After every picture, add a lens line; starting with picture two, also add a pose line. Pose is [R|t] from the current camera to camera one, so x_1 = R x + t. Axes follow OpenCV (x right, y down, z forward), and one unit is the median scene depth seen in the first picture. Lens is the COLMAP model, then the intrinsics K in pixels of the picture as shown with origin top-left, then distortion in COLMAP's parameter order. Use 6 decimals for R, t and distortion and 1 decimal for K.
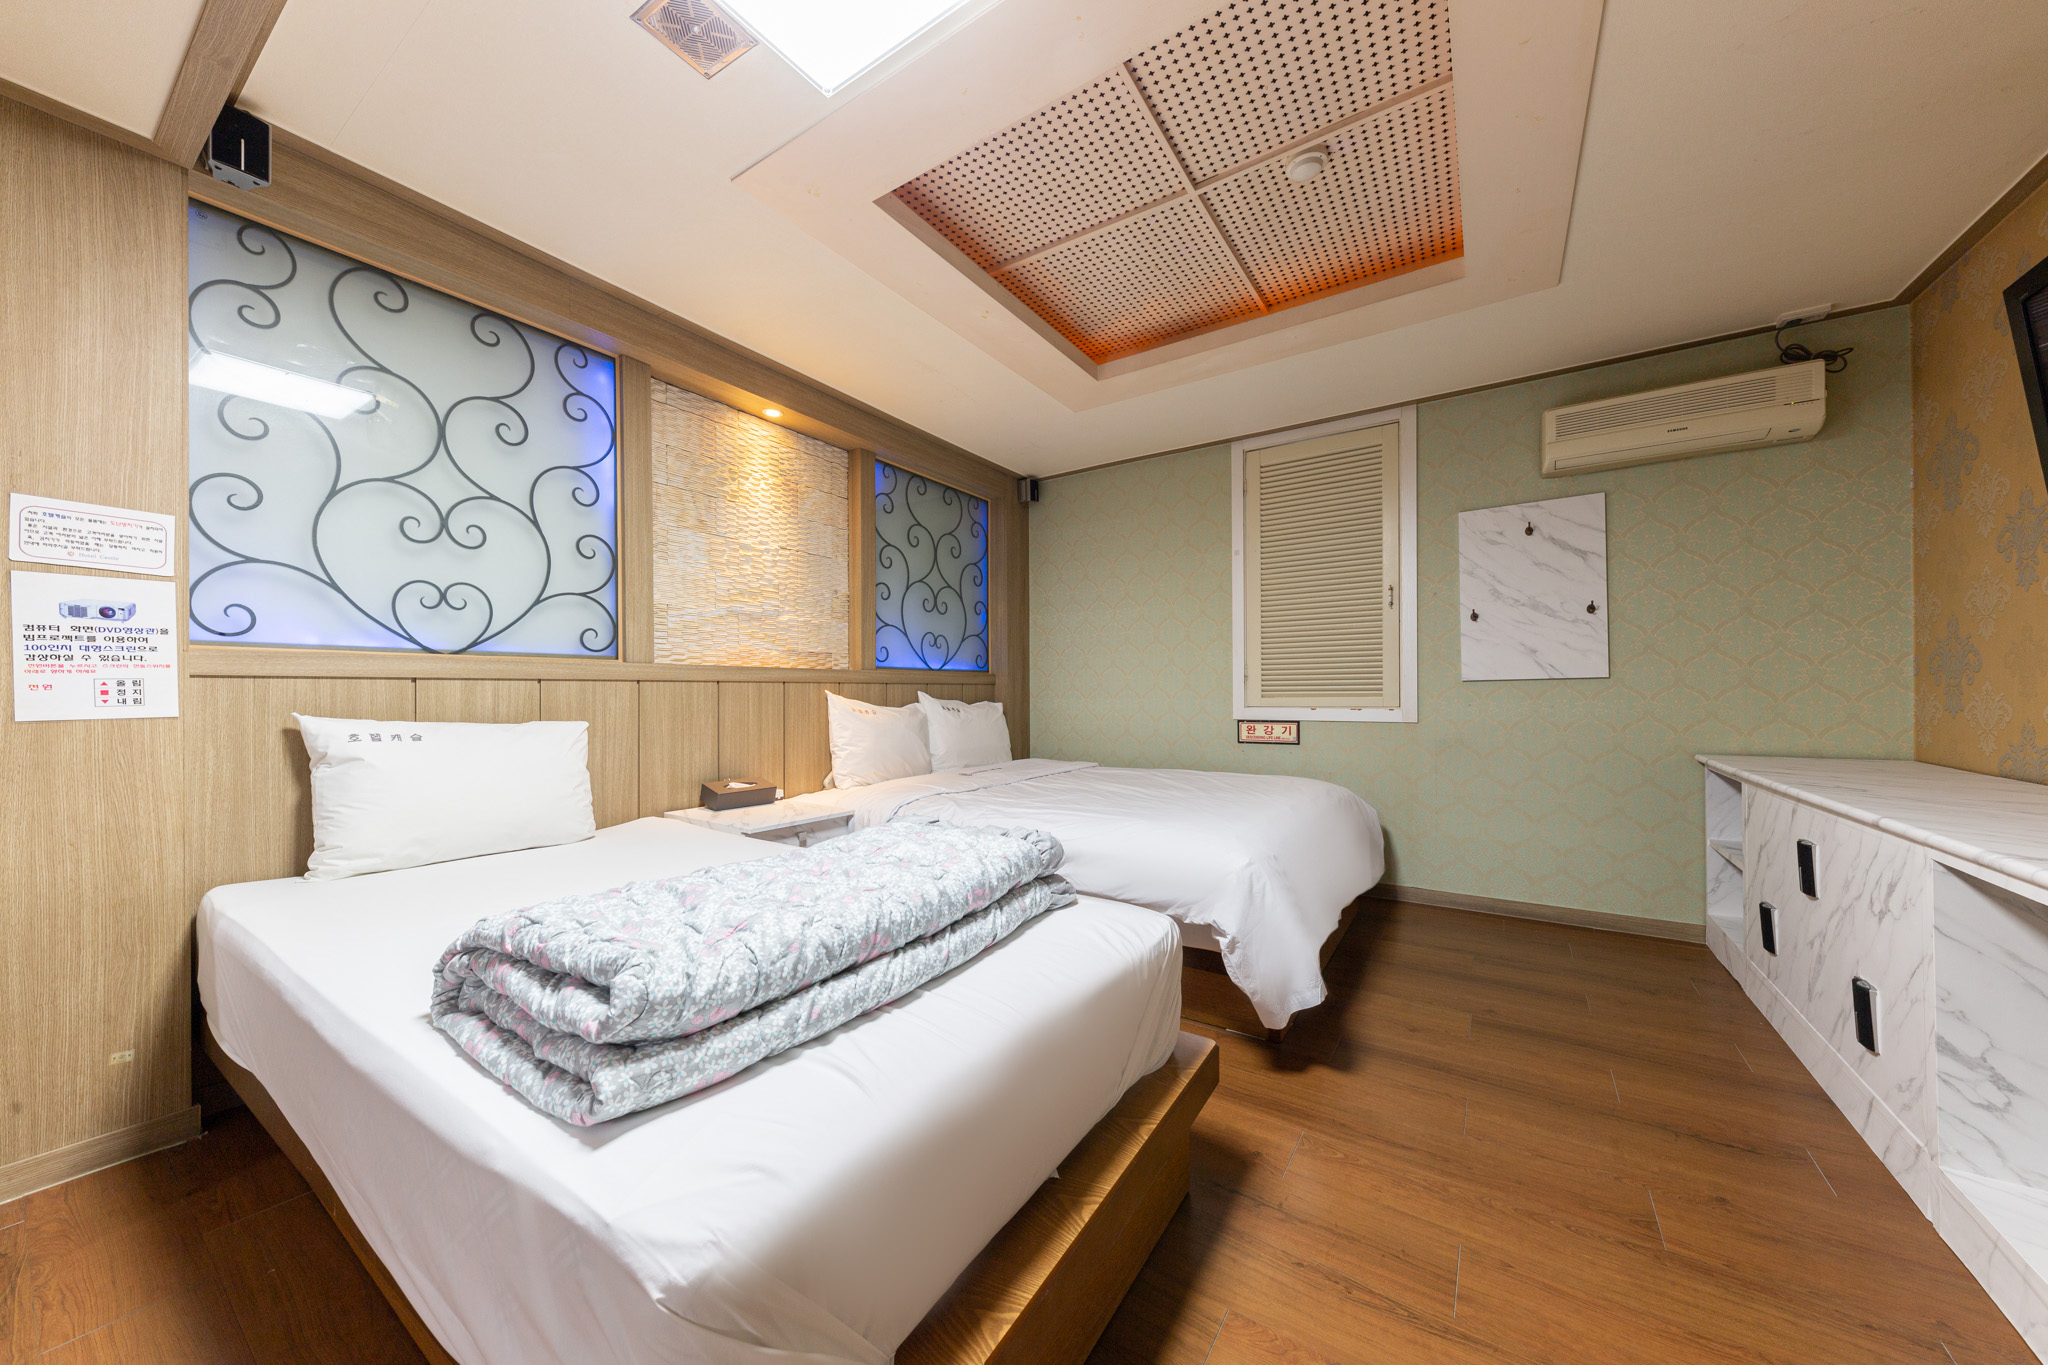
lens RADIAL K [[710.9, 0, 1017.1], [0, 710.9, 692.5], [0, 0, 1]] dist [0.013276, -0.002422]
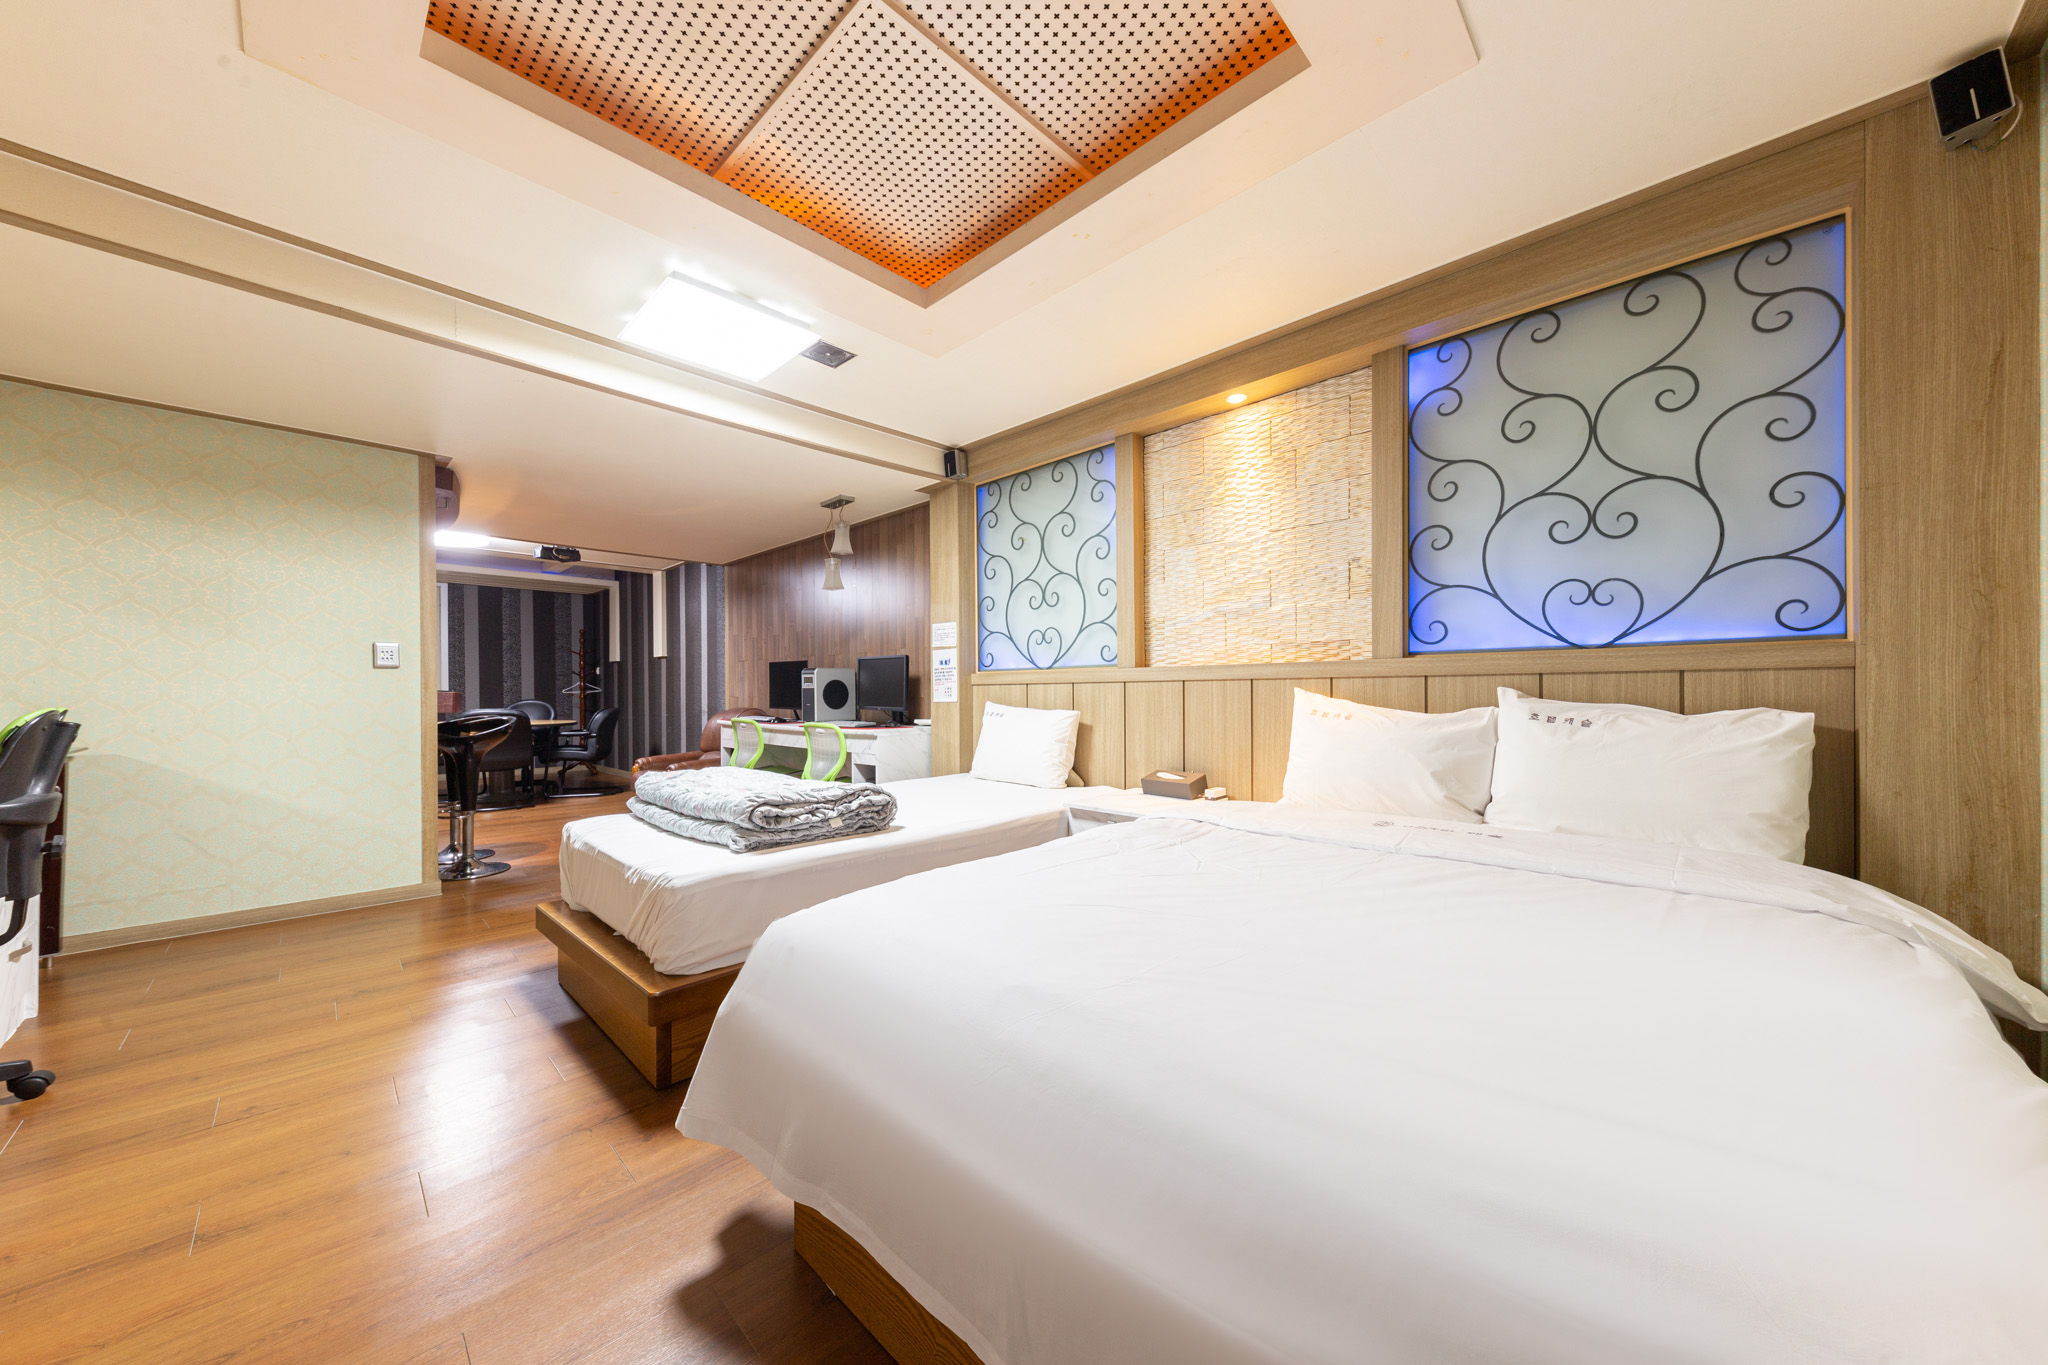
lens RADIAL K [[710.9, 0, 1027.5], [0, 710.9, 691.1], [0, 0, 1]] dist [0.013276, -0.002422]
pose [[-0.184317, -0.000902, -0.982866, 0.776649], [0.004254, 0.999989, -0.001716, 0.001725], [0.982858, -0.004498, -0.184311, 1.075338]]
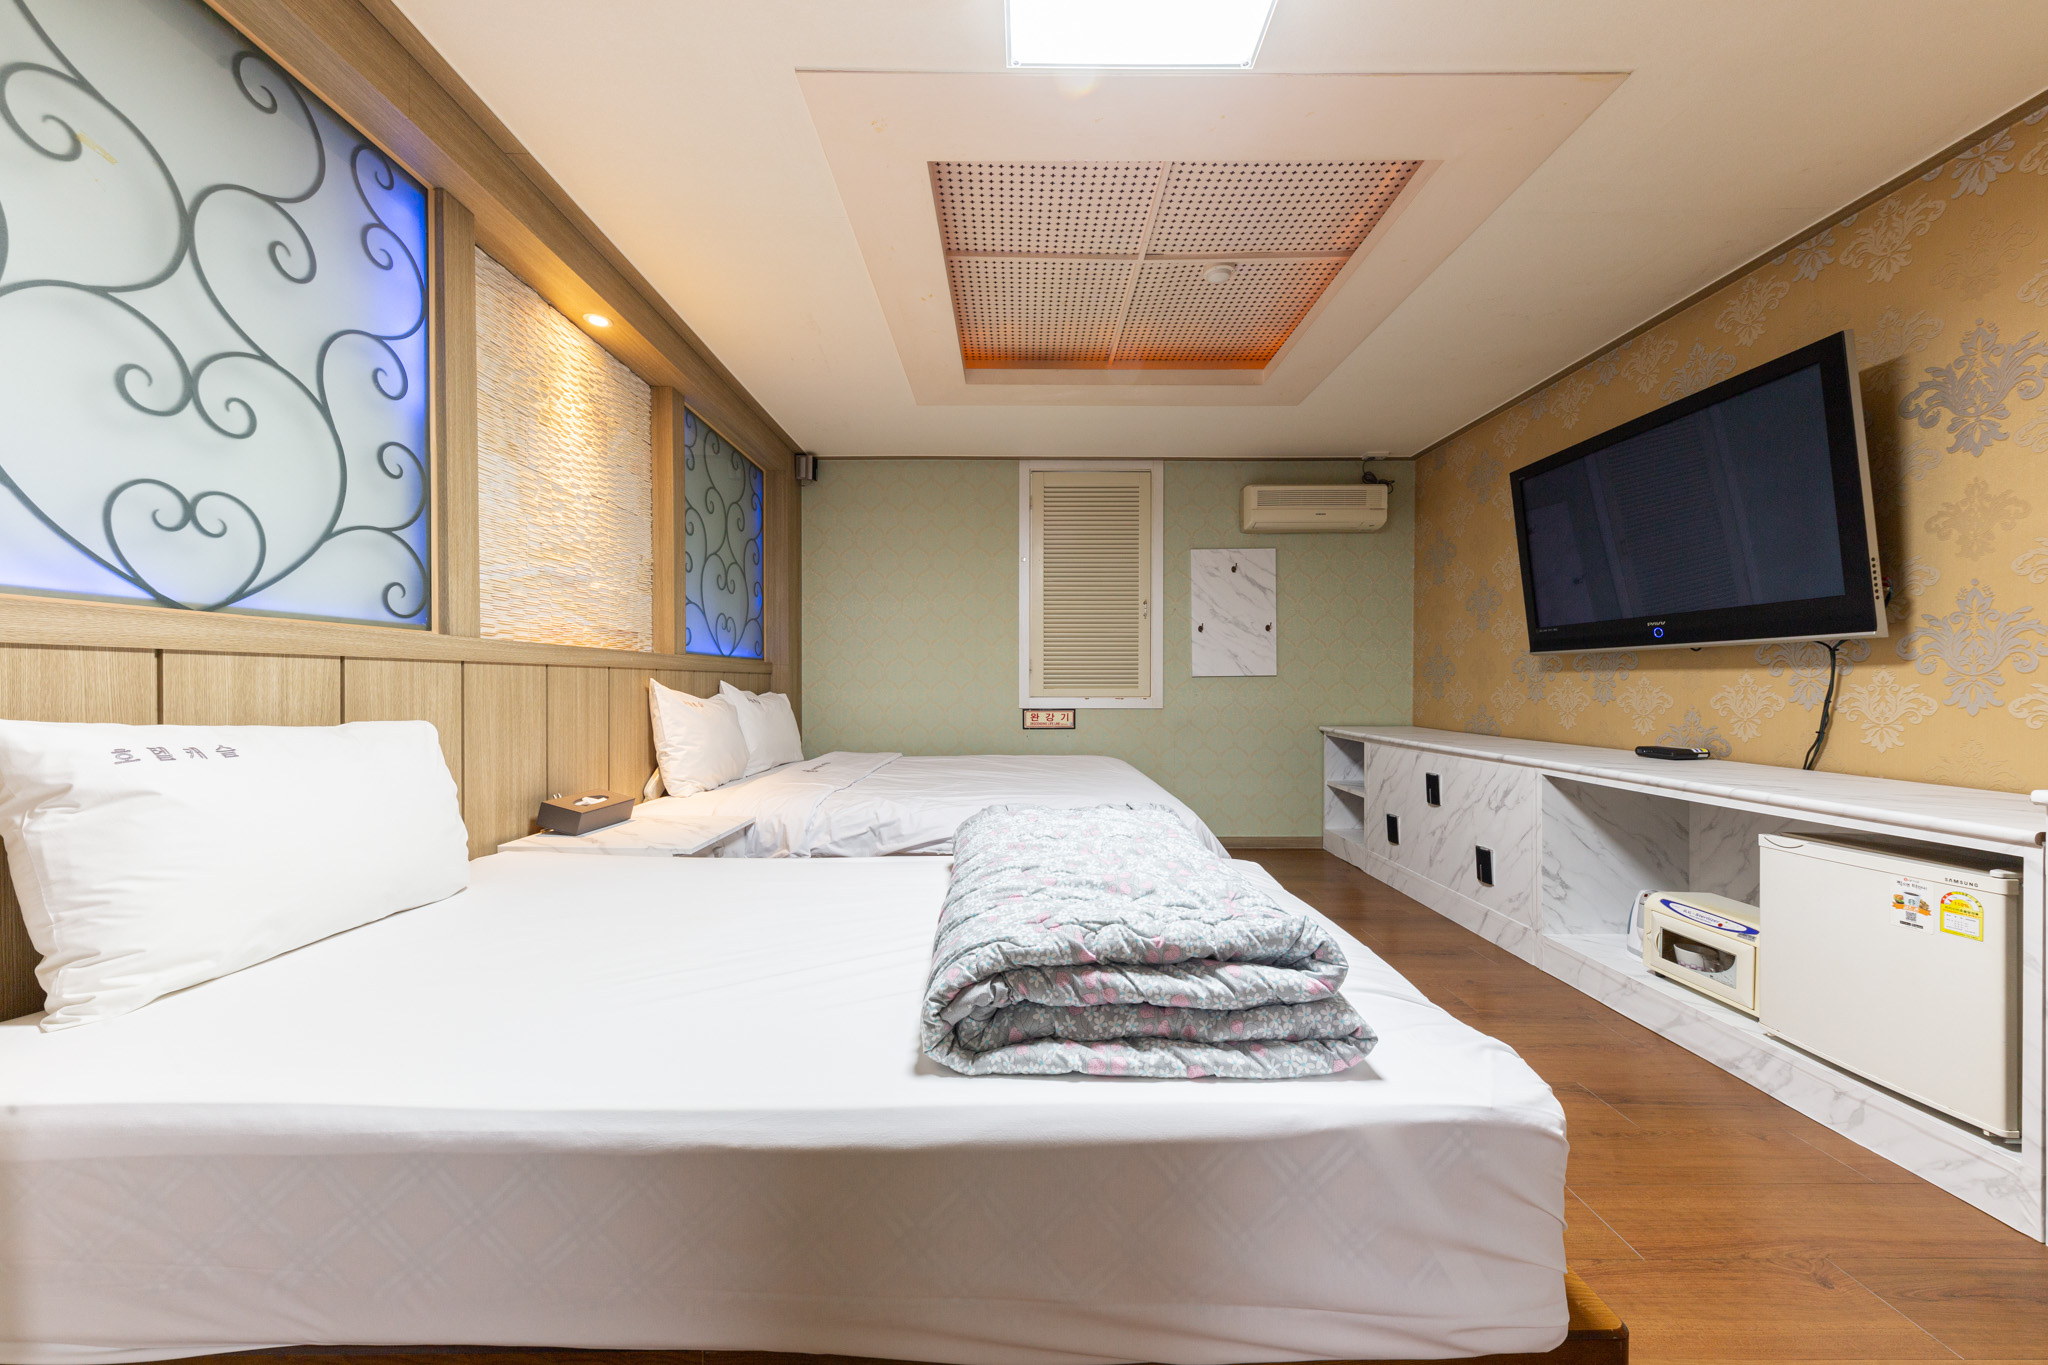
lens RADIAL K [[710.9, 0, 1025.4], [0, 710.9, 689.8], [0, 0, 1]] dist [0.013276, -0.002422]
pose [[0.826937, 0.002328, 0.562290, -0.474749], [-0.006505, 0.999964, 0.005428, 0.003513], [-0.562257, -0.008146, 0.826922, 0.105973]]
